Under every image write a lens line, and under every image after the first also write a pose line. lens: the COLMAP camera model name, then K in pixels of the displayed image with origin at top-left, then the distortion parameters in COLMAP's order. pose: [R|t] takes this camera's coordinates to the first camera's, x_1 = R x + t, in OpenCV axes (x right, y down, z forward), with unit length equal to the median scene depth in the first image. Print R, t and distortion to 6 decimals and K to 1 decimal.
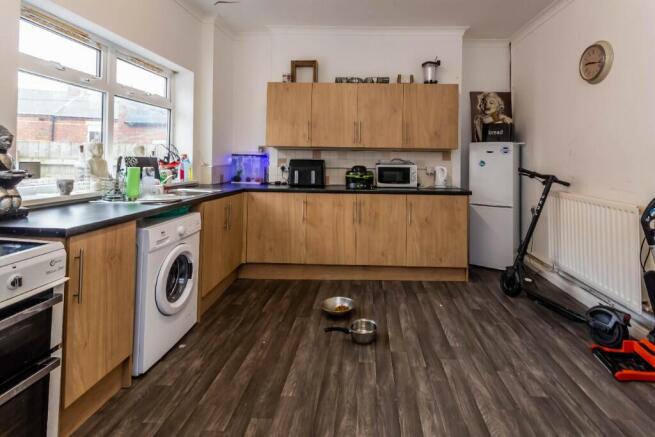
lens RADIAL K [[335.0, 0, 342.9], [0, 335.0, 152.3], [0, 0, 1]] dist [-0.000636, 0.000016]
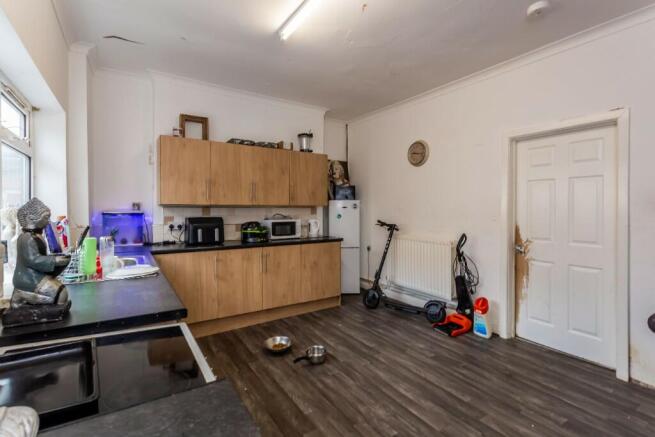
lens RADIAL K [[322.7, 0, 326.5], [0, 322.7, 211.5], [0, 0, 1]] dist [-0.000045, 0.000130]
pose [[0.807328, -0.018735, 0.589806, -0.395801], [-0.003292, 0.999337, 0.036250, -0.033365], [-0.590094, -0.031207, 0.806731, 0.005517]]
